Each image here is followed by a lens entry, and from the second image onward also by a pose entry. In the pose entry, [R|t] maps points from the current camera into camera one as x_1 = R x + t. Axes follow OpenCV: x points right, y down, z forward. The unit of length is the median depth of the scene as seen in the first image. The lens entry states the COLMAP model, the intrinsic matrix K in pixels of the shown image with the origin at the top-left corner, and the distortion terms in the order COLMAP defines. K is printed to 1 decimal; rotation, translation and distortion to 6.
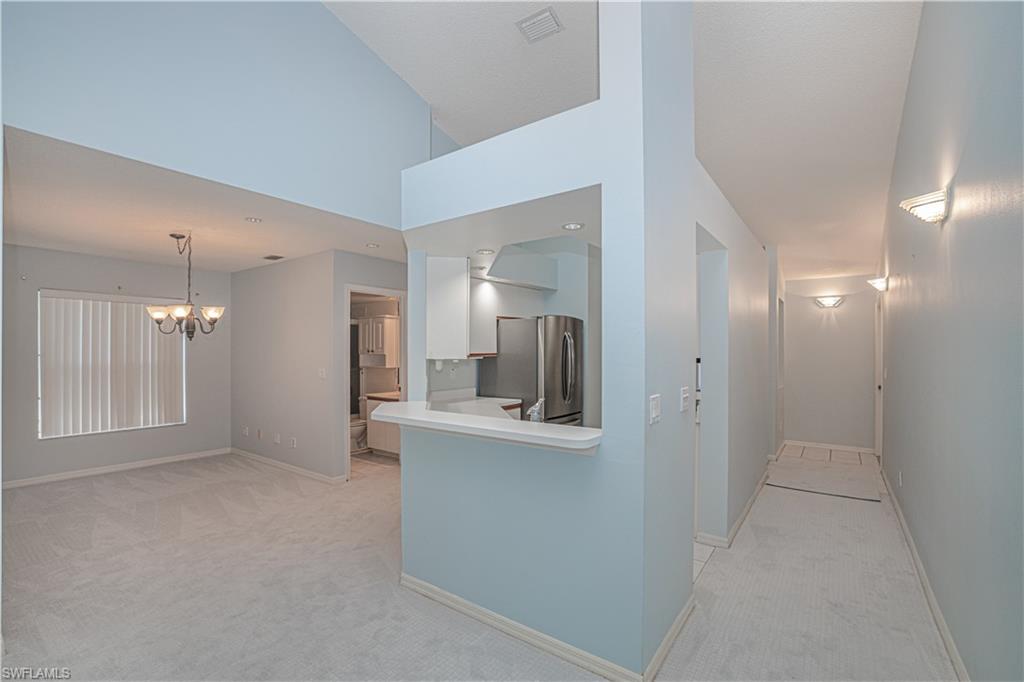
lens RADIAL K [[443.8, 0, 497.5], [0, 443.8, 351.7], [0, 0, 1]] dist [-0.000261, -0.000143]
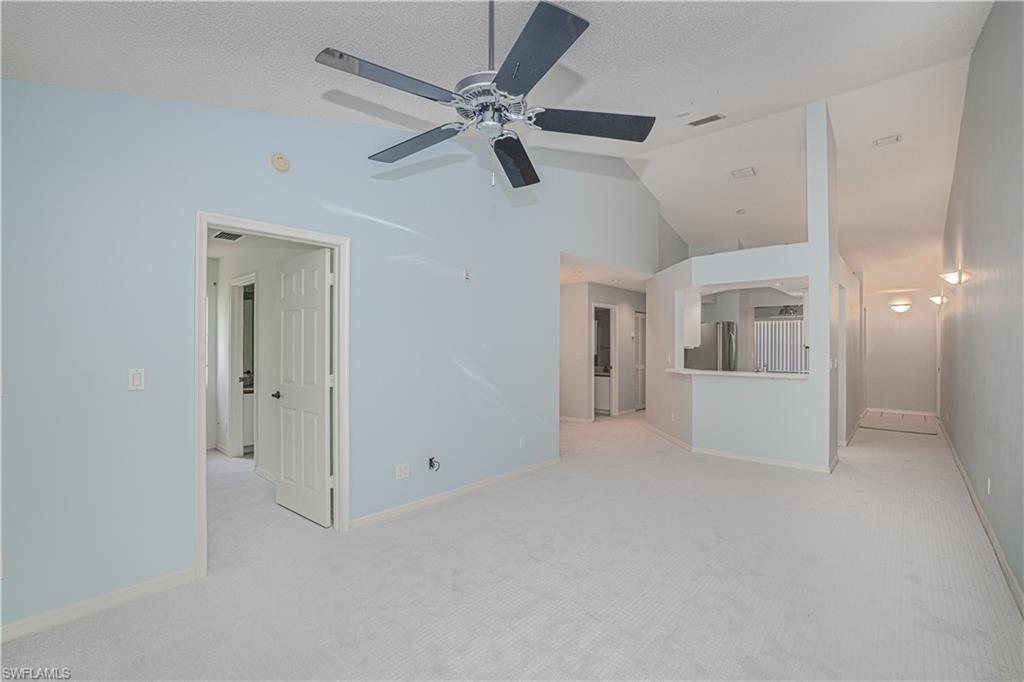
lens RADIAL K [[458.6, 0, 514.3], [0, 458.6, 347.2], [0, 0, 1]] dist [-0.023022, 0.029117]
pose [[0.998447, -0.003332, -0.055609, -0.531278], [0.003680, 0.999974, 0.006146, 0.000558], [0.055587, -0.006341, 0.998434, -0.690990]]
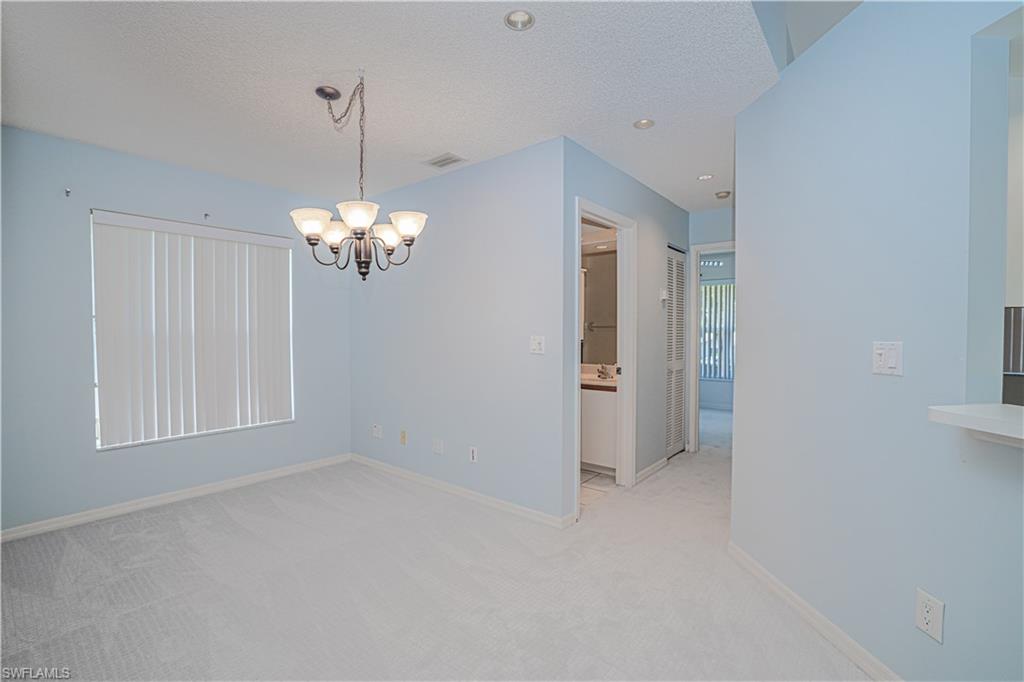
lens RADIAL K [[449.5, 0, 512.0], [0, 449.5, 341.0], [0, 0, 1]] dist [-0.024310, -0.000054]
pose [[0.999293, -0.002499, -0.037520, -0.400215], [0.003291, 0.999773, 0.021073, 0.029710], [0.037459, -0.021181, 0.999074, 0.382098]]
